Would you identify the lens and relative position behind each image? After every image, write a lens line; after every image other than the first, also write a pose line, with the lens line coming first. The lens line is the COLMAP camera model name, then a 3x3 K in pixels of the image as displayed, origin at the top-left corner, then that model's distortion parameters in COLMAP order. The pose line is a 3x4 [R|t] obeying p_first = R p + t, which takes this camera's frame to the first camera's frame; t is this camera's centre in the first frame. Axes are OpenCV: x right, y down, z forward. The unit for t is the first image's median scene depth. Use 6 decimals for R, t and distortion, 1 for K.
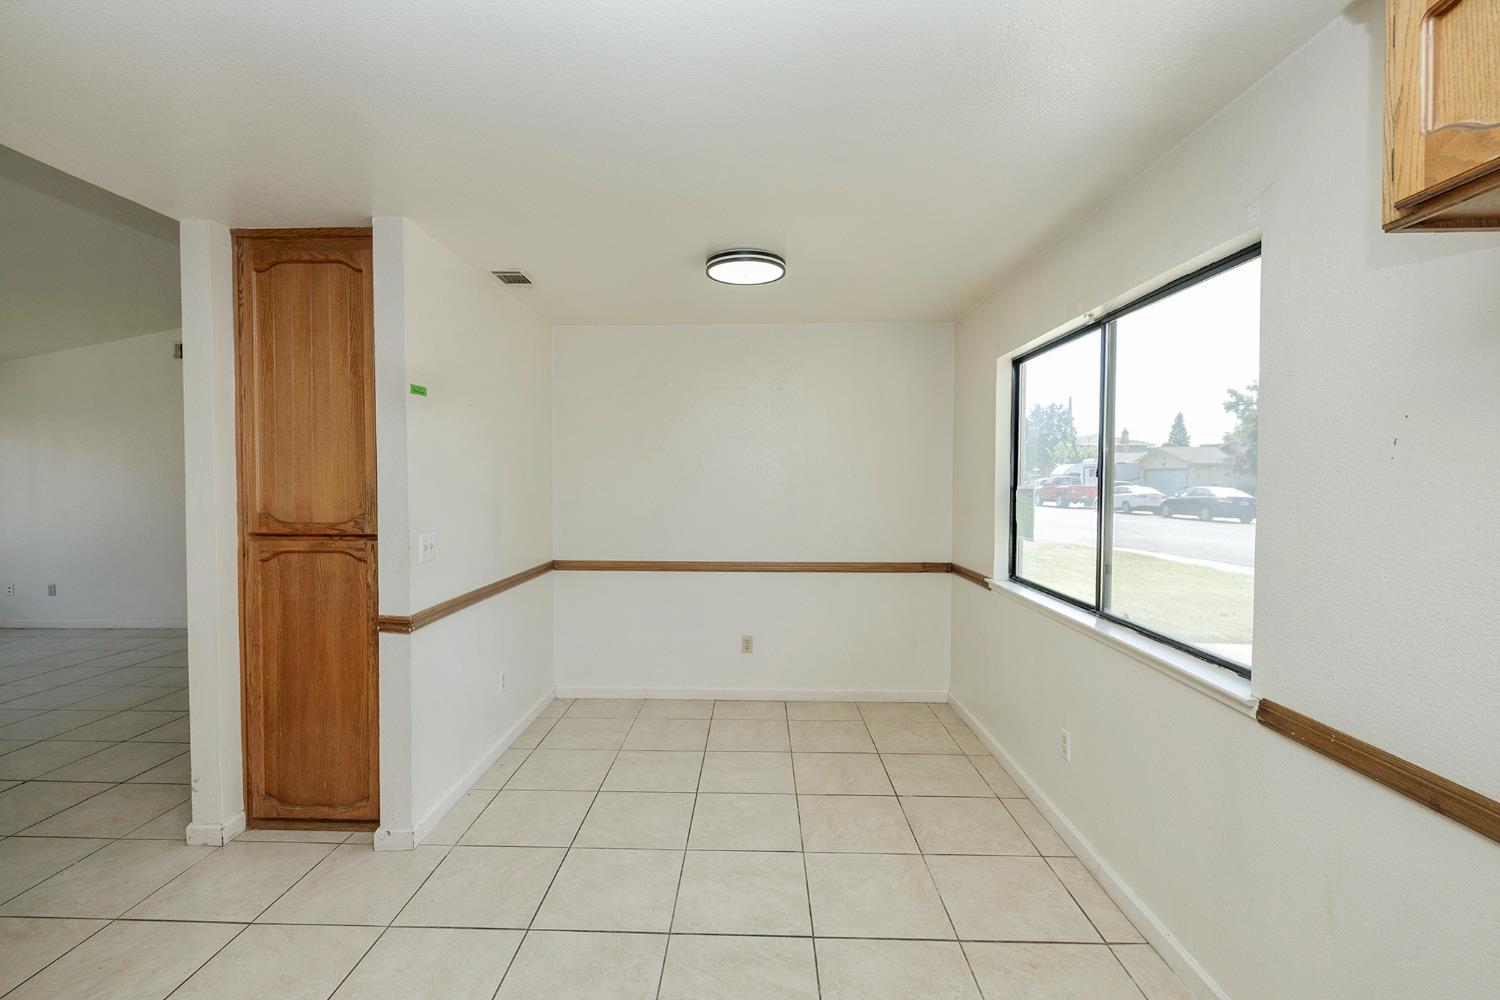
lens RADIAL K [[656.0, 0, 743.0], [0, 656.0, 494.6], [0, 0, 1]] dist [-0.000205, -0.000374]
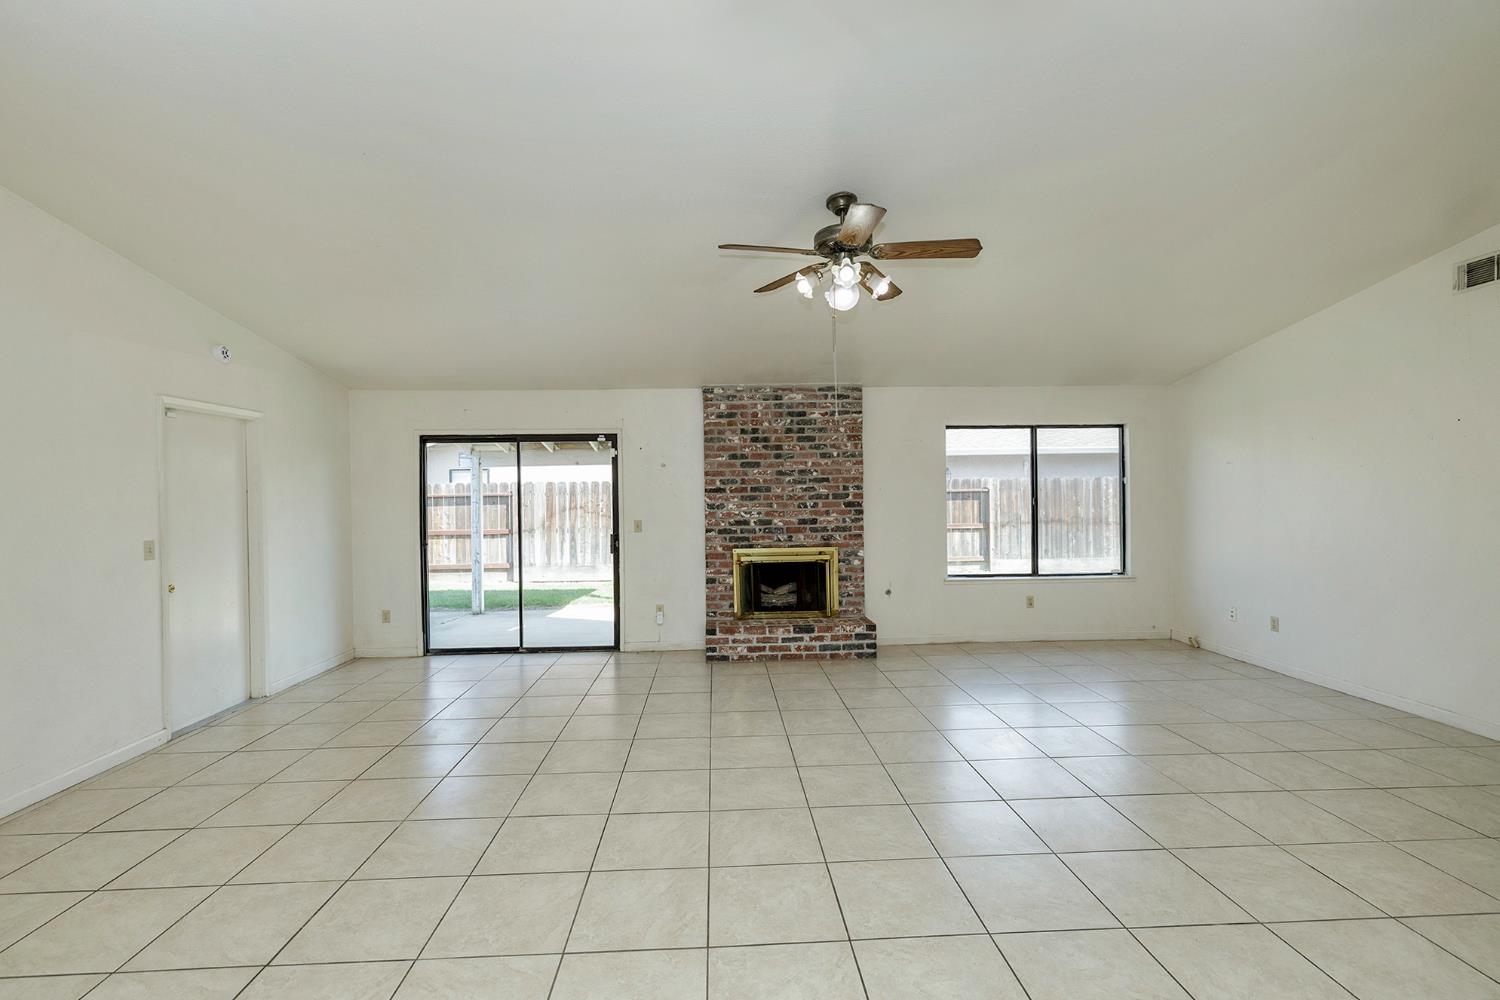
lens RADIAL K [[663.4, 0, 746.0], [0, 663.4, 497.5], [0, 0, 1]] dist [0.000570, 0.000201]
pose [[0.088699, 0.002939, -0.996054, -0.682476], [-0.010869, 0.999939, 0.001982, -0.016404], [0.995999, 0.010650, 0.088726, 0.634134]]
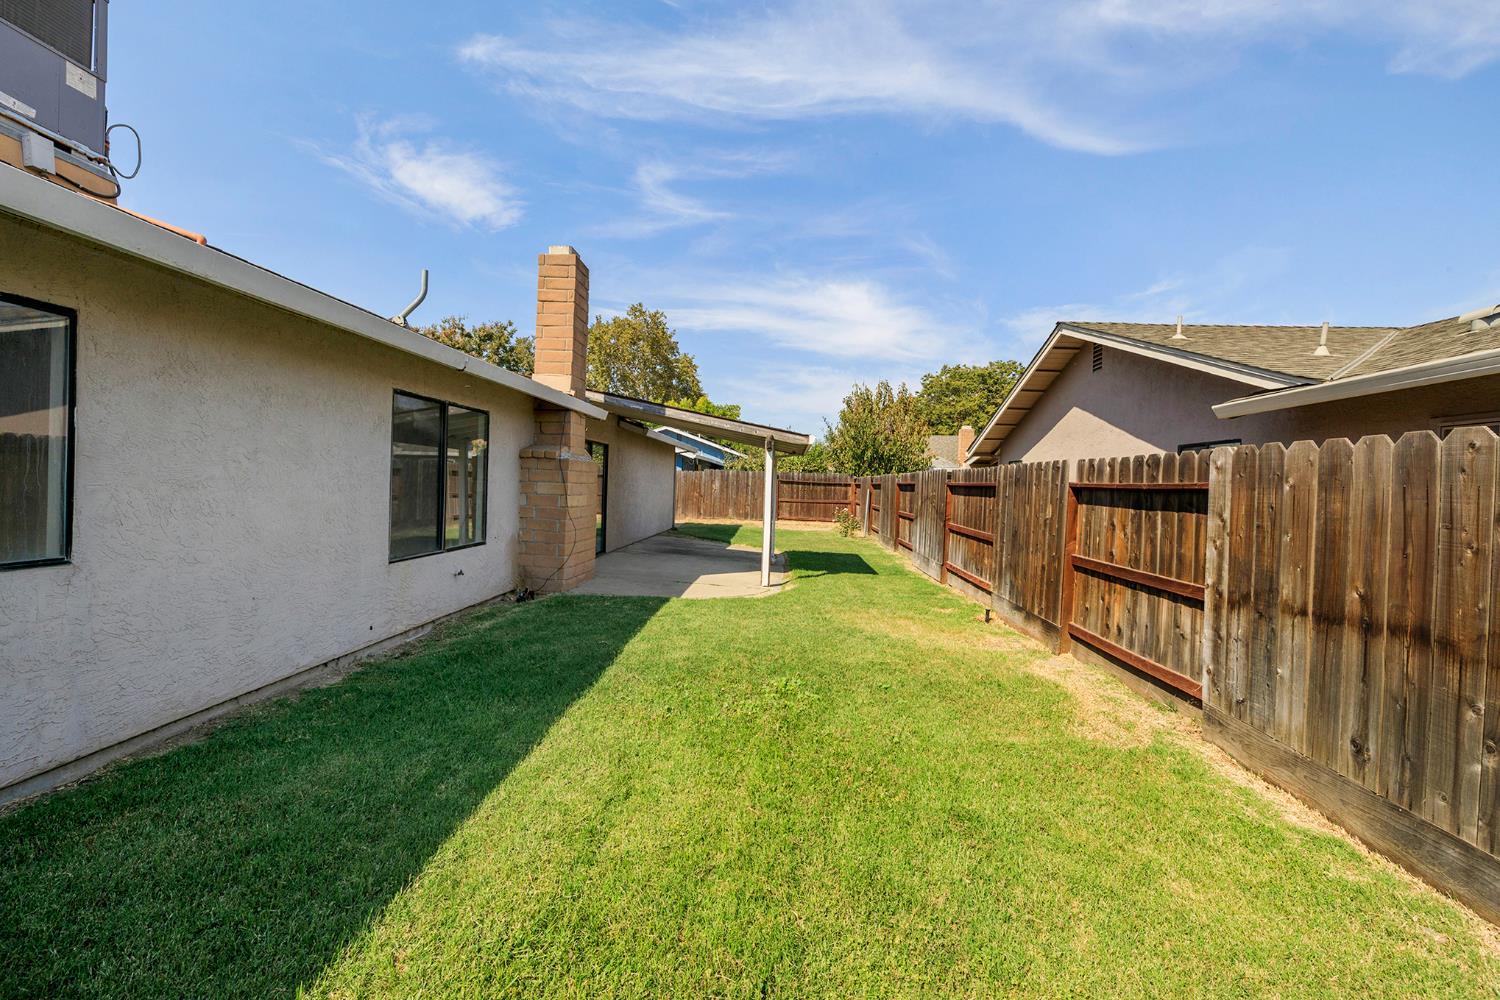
lens RADIAL K [[663.4, 0, 746.0], [0, 663.4, 497.5], [0, 0, 1]] dist [0.000570, 0.000201]
pose [[-0.999401, -0.028308, 0.019905, -4.192478], [-0.027381, 0.998595, 0.045374, -0.090879], [-0.021162, 0.044802, -0.998772, 4.308114]]
